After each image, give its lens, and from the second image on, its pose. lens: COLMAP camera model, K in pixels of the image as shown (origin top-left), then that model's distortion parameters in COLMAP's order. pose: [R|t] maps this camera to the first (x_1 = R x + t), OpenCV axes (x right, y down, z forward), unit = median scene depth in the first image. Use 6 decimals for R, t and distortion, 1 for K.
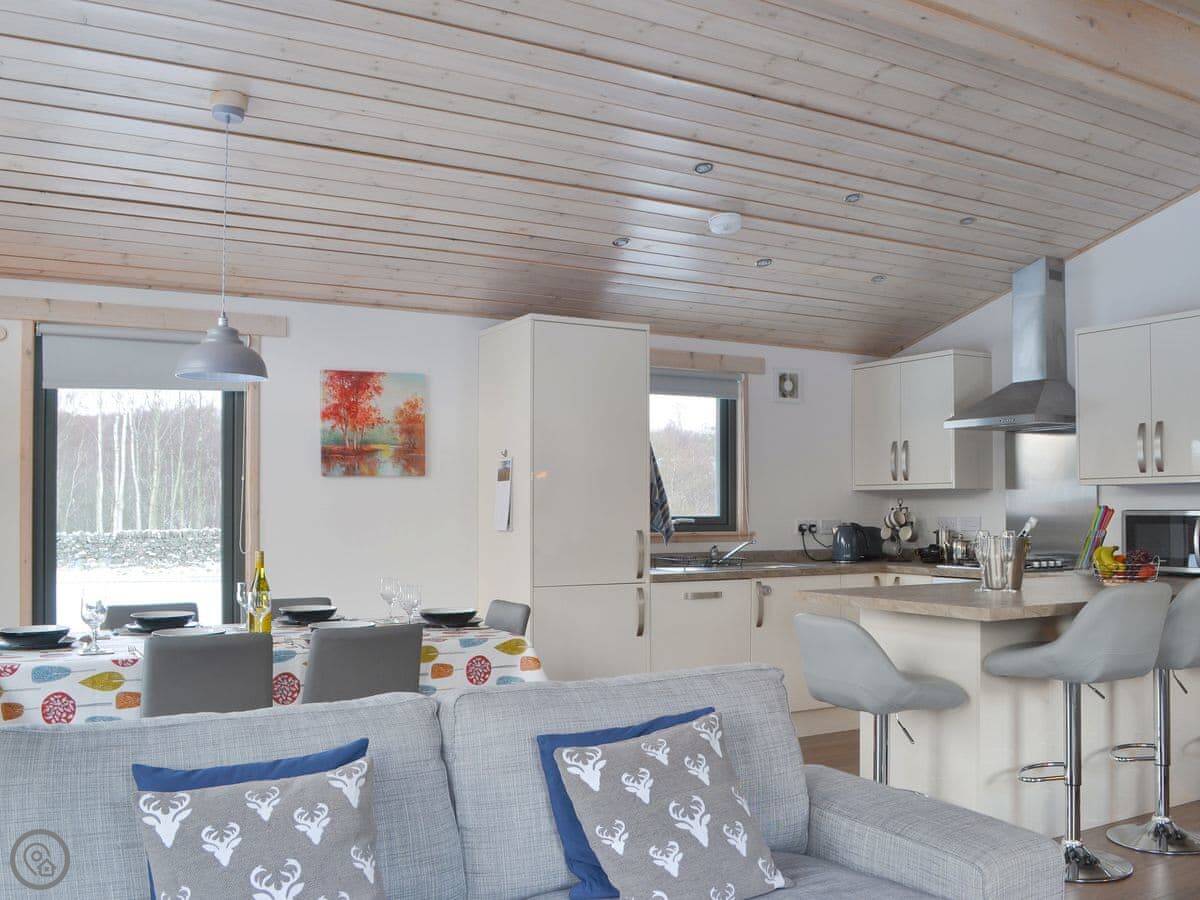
lens RADIAL K [[1136.5, 0, 605.4], [0, 1136.5, 455.5], [0, 0, 1]] dist [-0.076354, 0.000000]
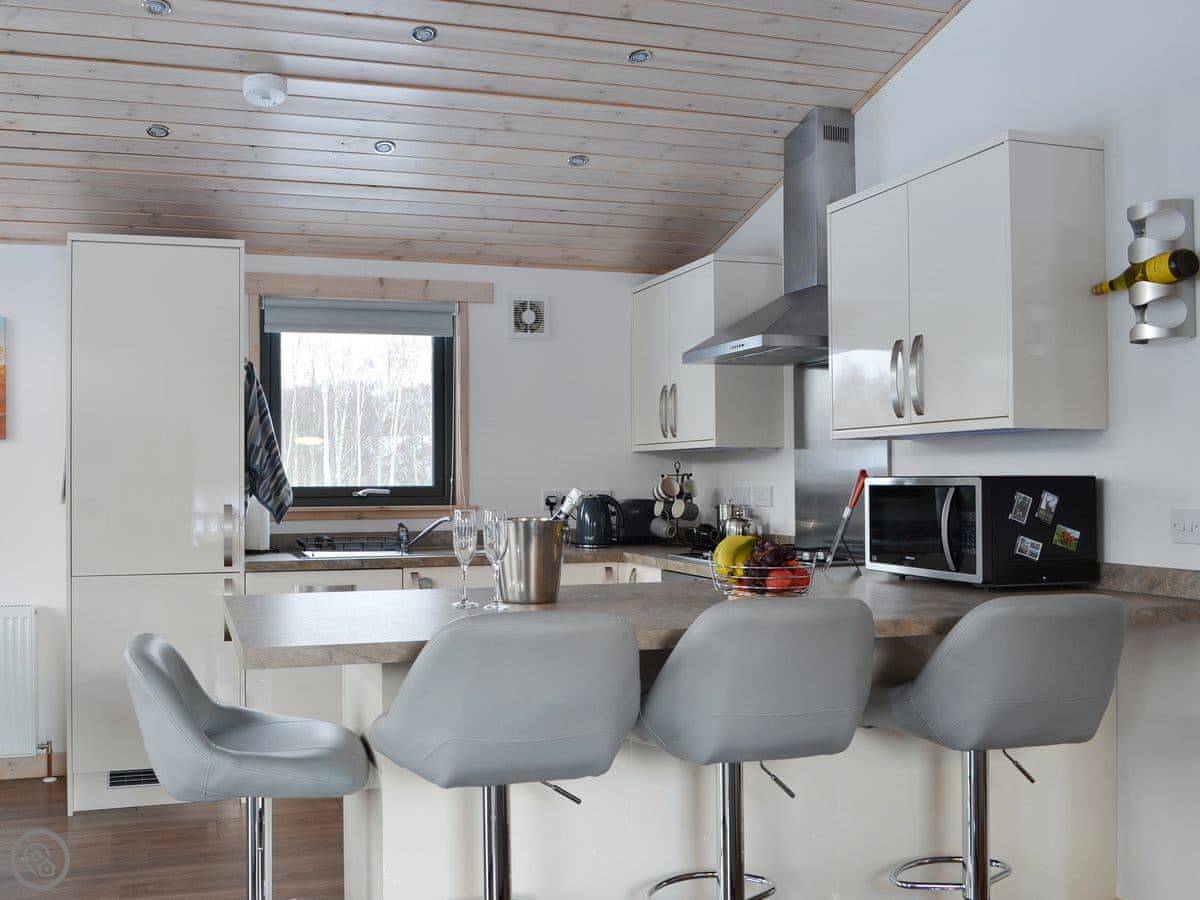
lens RADIAL K [[1067.8, 0, 592.8], [0, 1067.8, 452.9], [0, 0, 1]] dist [-0.056568, 0.009229]
pose [[0.967940, -0.011698, -0.250910, 0.396485], [0.018079, 0.999569, 0.023142, 0.015519], [0.250531, -0.026936, 0.967734, 0.314636]]
